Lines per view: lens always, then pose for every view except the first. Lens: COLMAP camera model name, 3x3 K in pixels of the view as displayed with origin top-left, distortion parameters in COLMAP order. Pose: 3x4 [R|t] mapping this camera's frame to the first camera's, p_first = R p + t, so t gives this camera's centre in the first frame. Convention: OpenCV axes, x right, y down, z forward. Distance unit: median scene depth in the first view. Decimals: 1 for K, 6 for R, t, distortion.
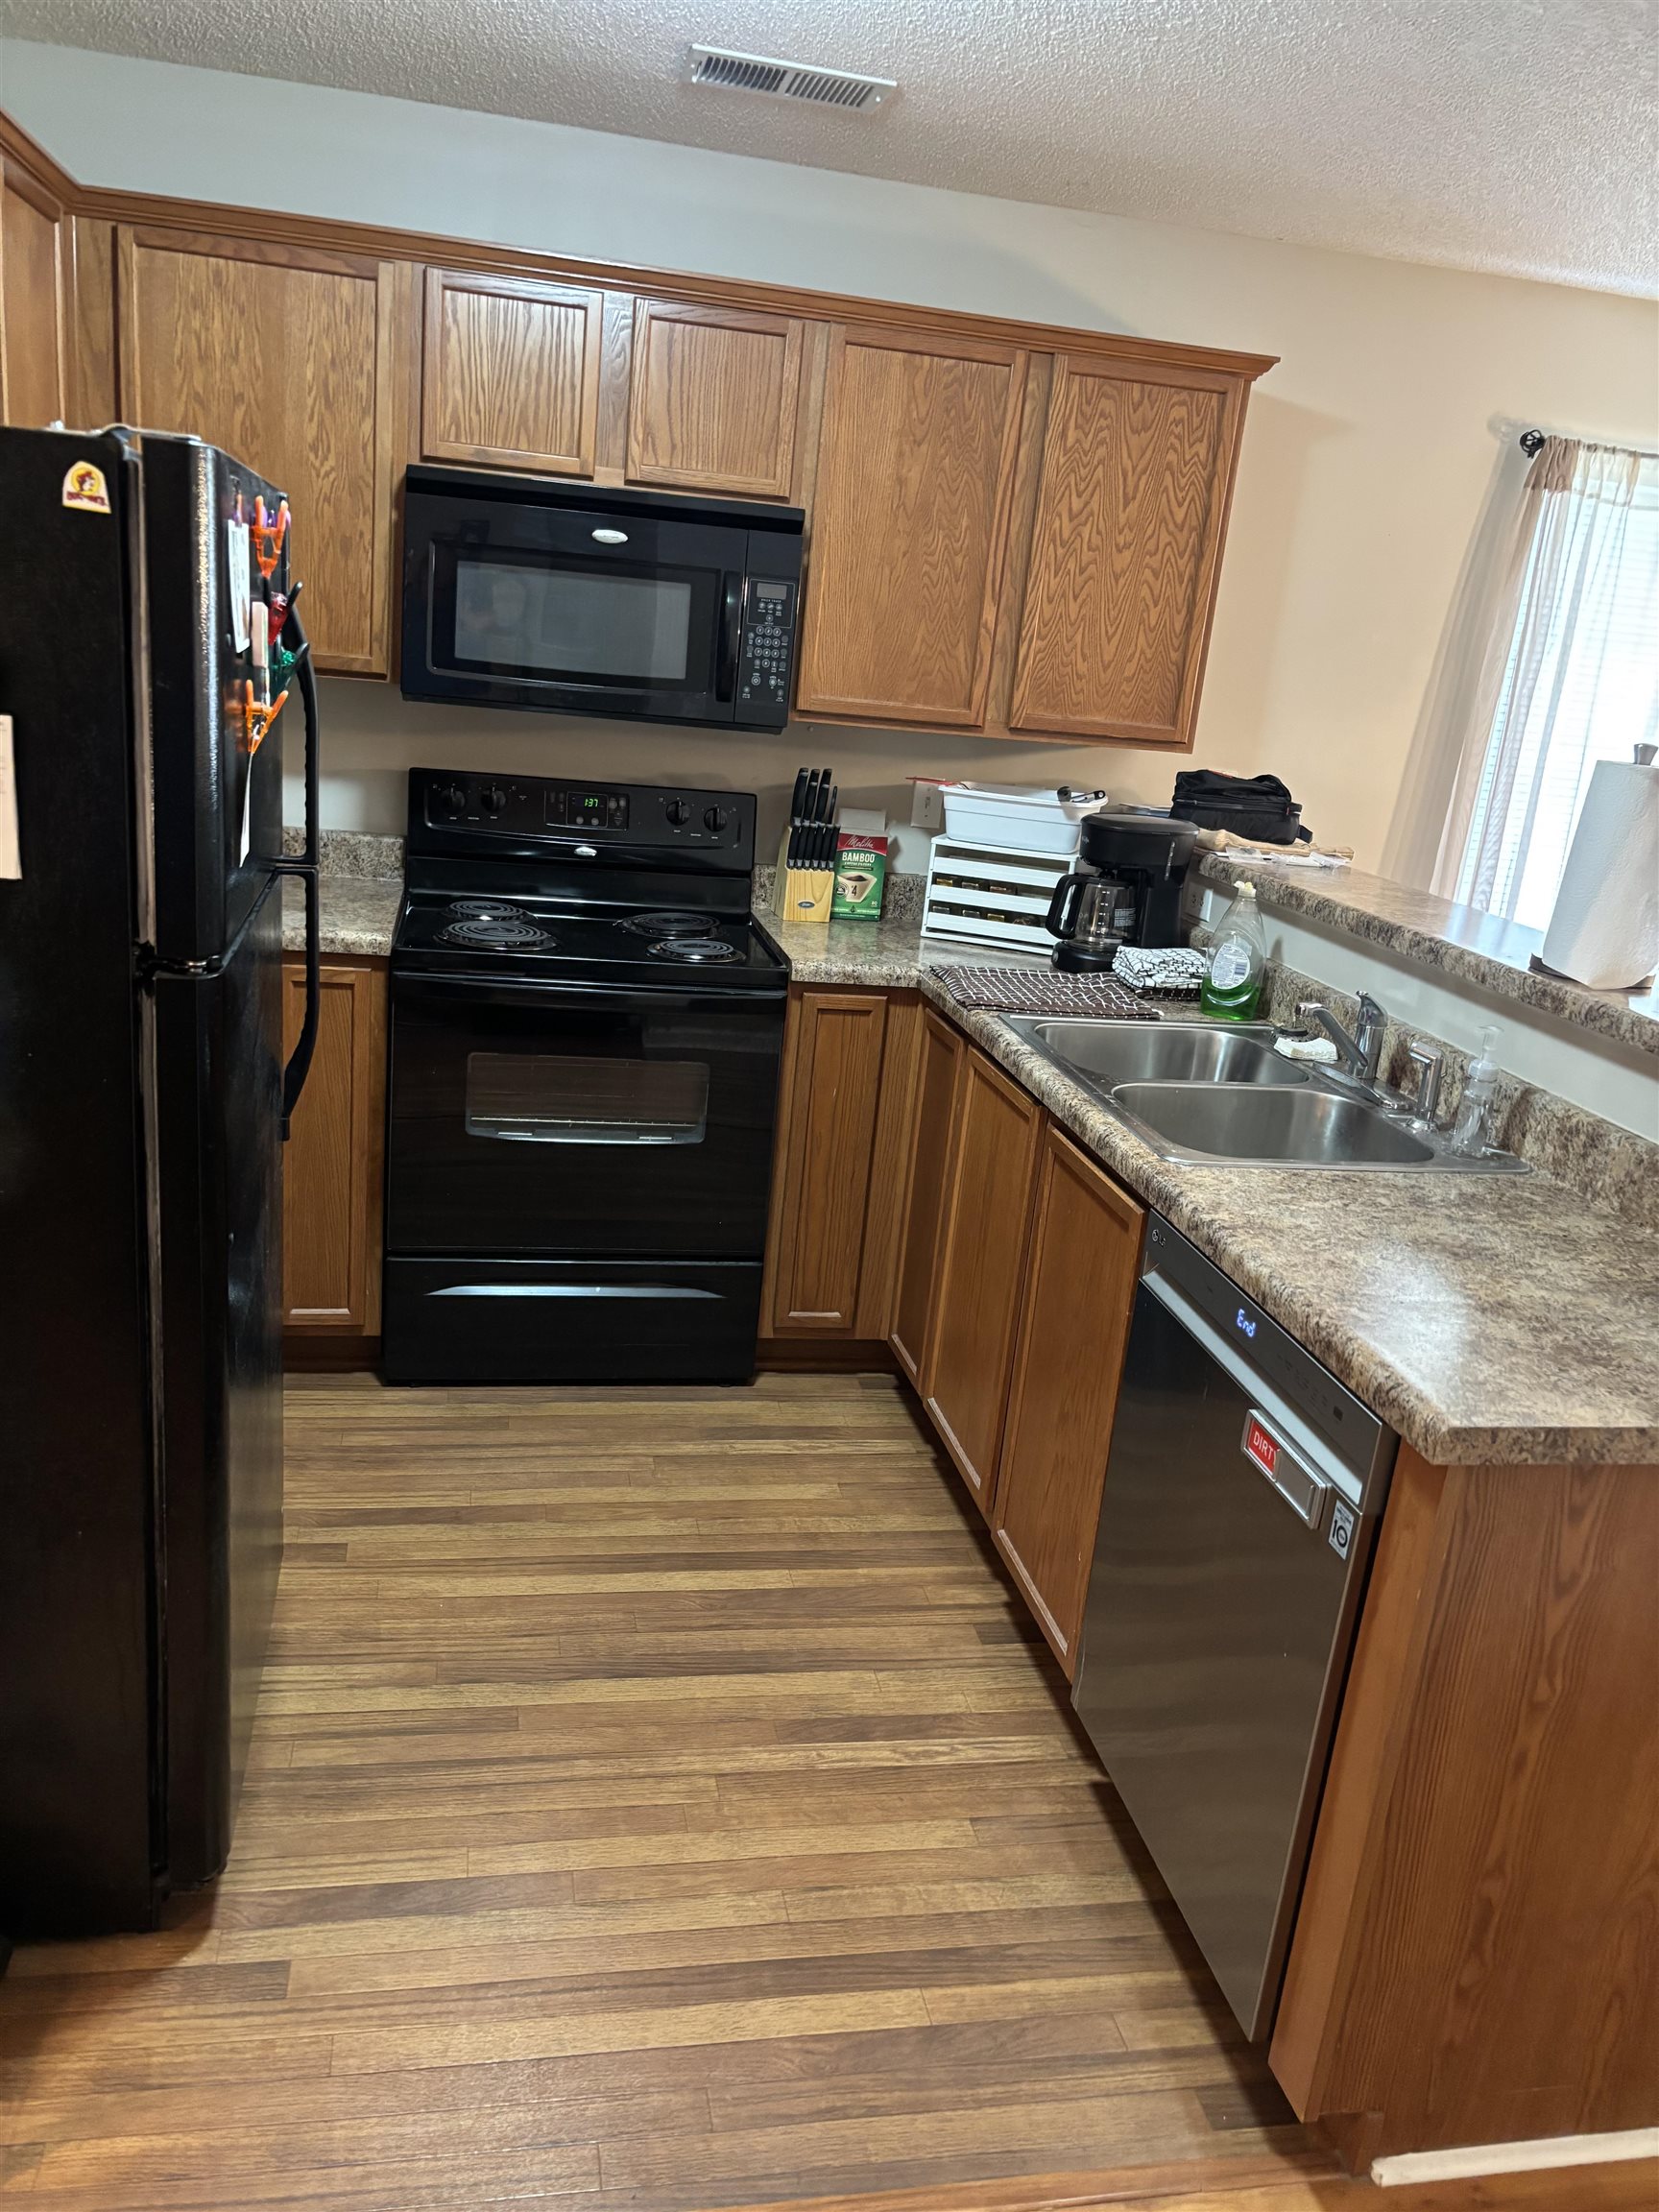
lens RADIAL K [[1650.7, 0, 800.3], [0, 1650.7, 1100.0], [0, 0, 1]] dist [0.032535, -0.045925]
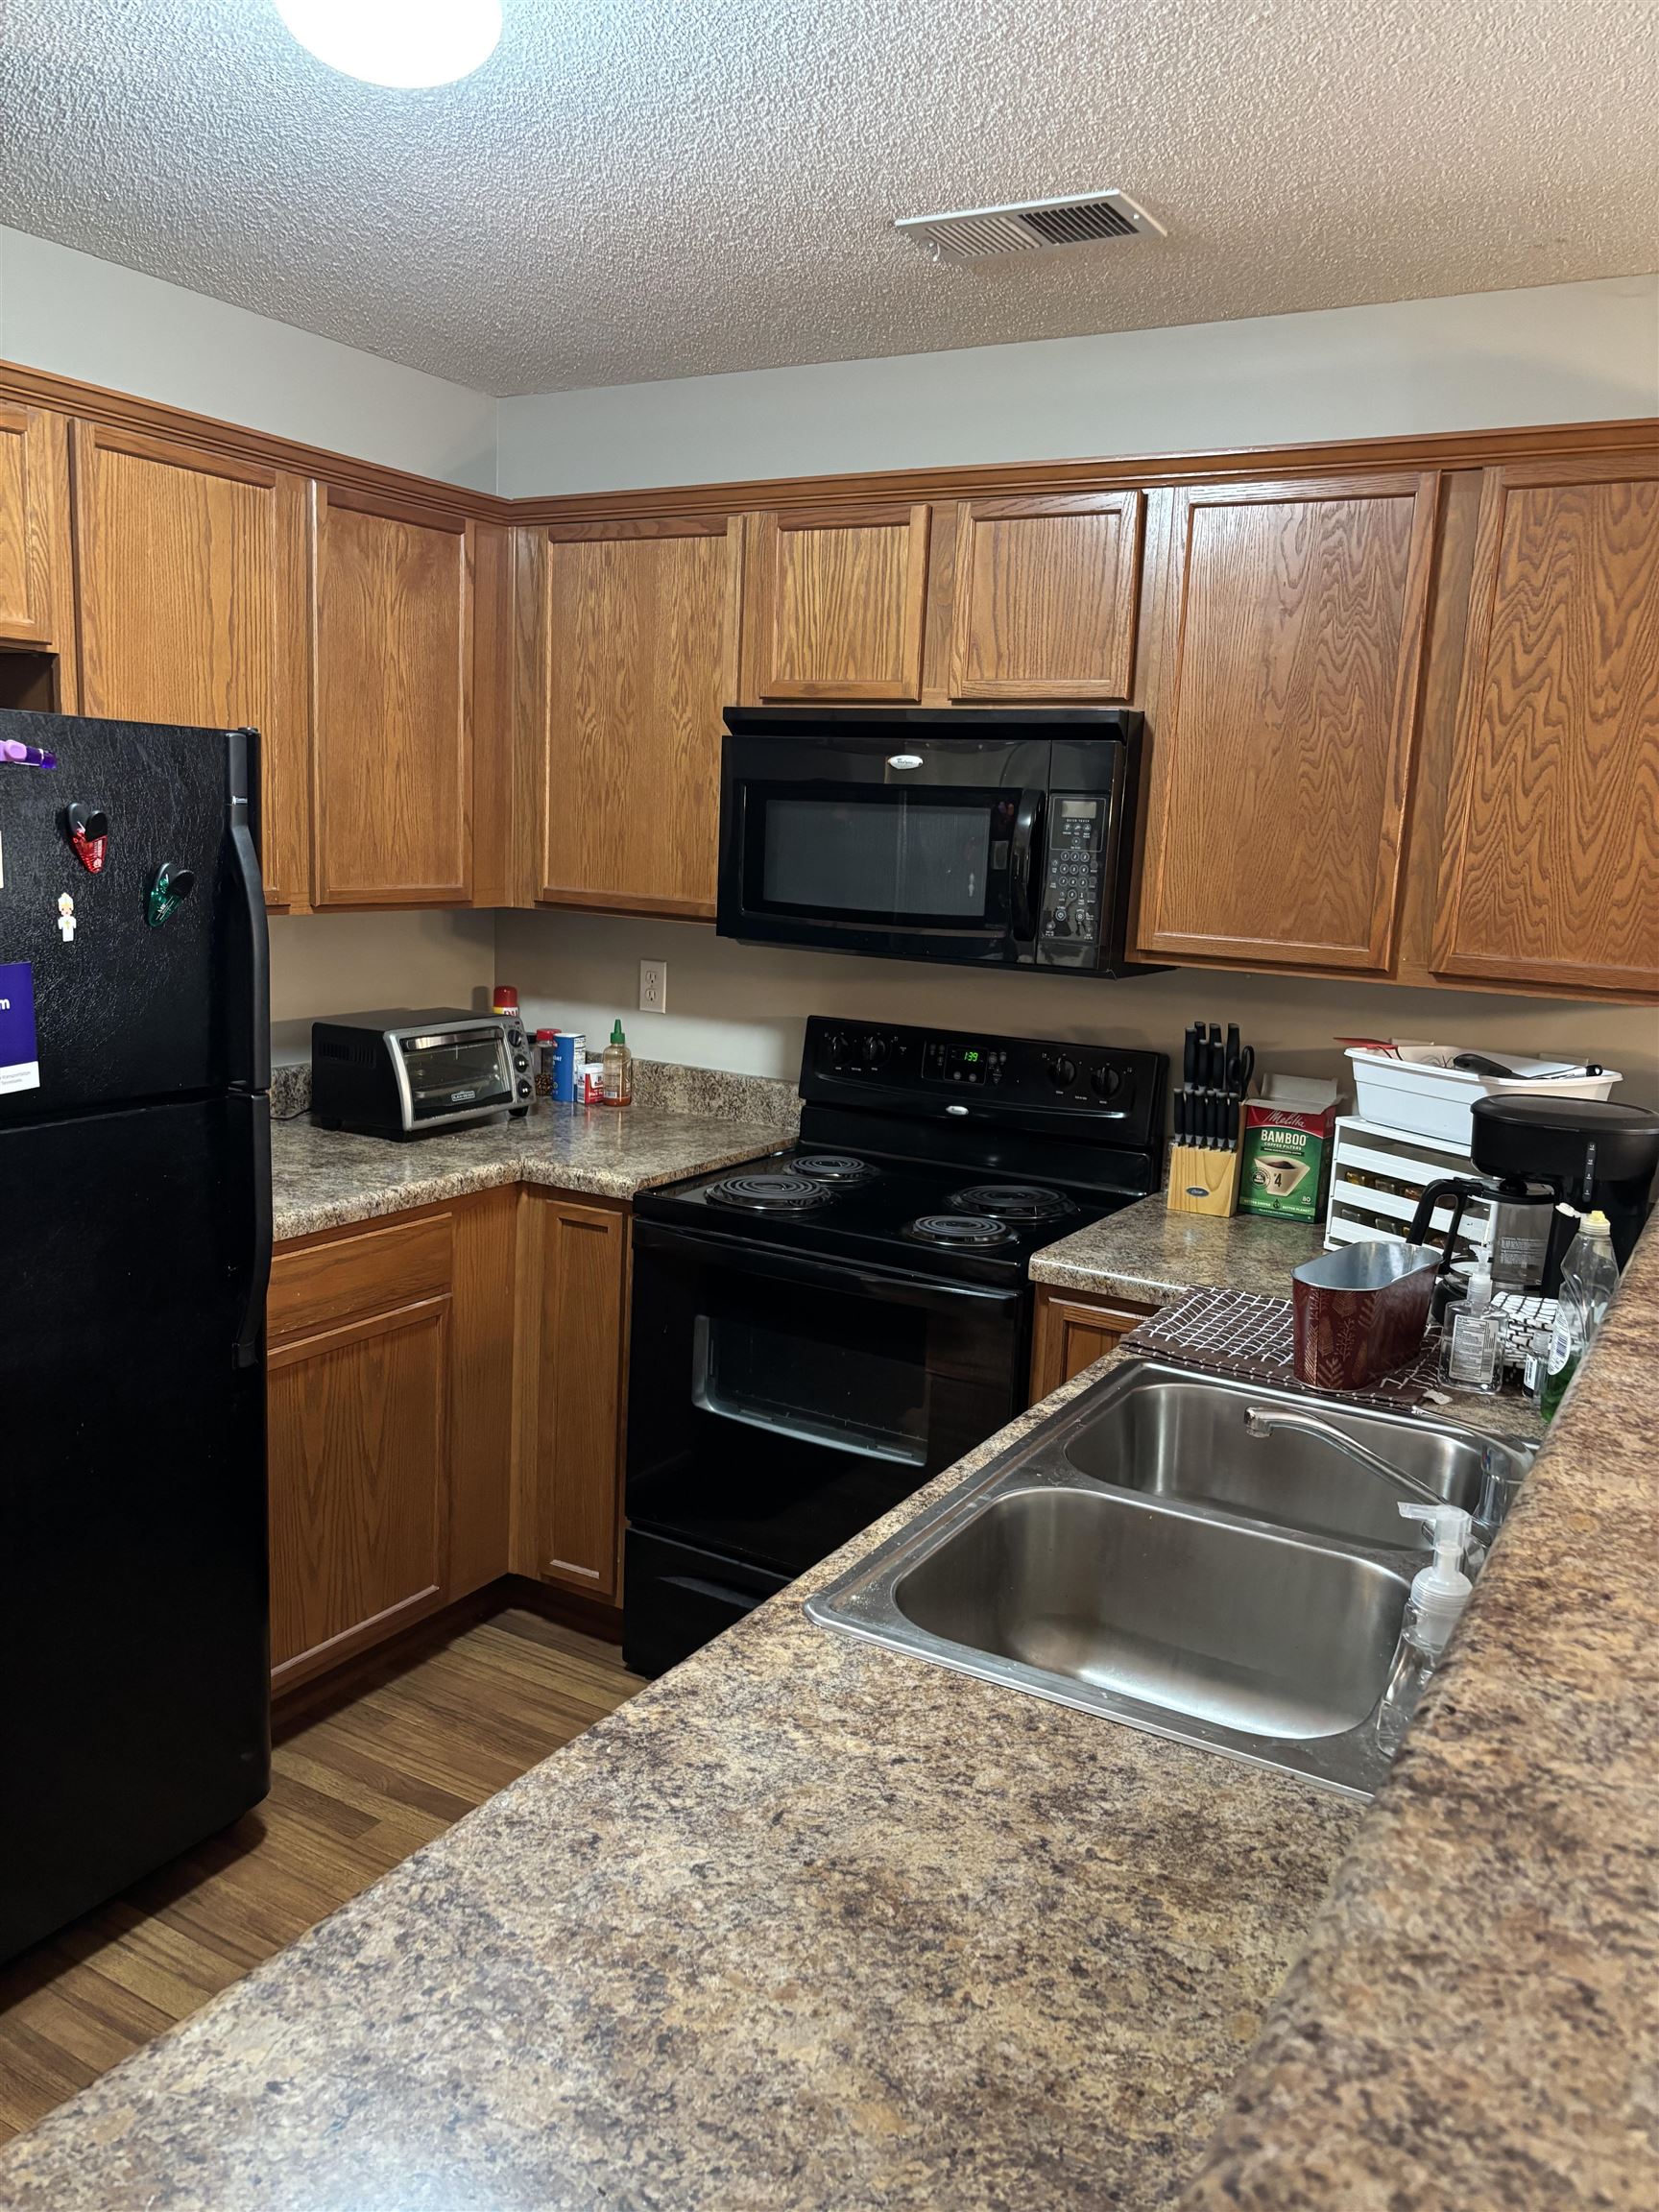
lens RADIAL K [[1610.0, 0, 830.6], [0, 1610.0, 1134.8], [0, 0, 1]] dist [0.007257, 0.005400]
pose [[0.757308, 0.065883, -0.649726, 0.408401], [-0.153509, 0.984980, -0.079048, -0.062950], [0.634759, 0.159603, 0.756047, 0.329708]]
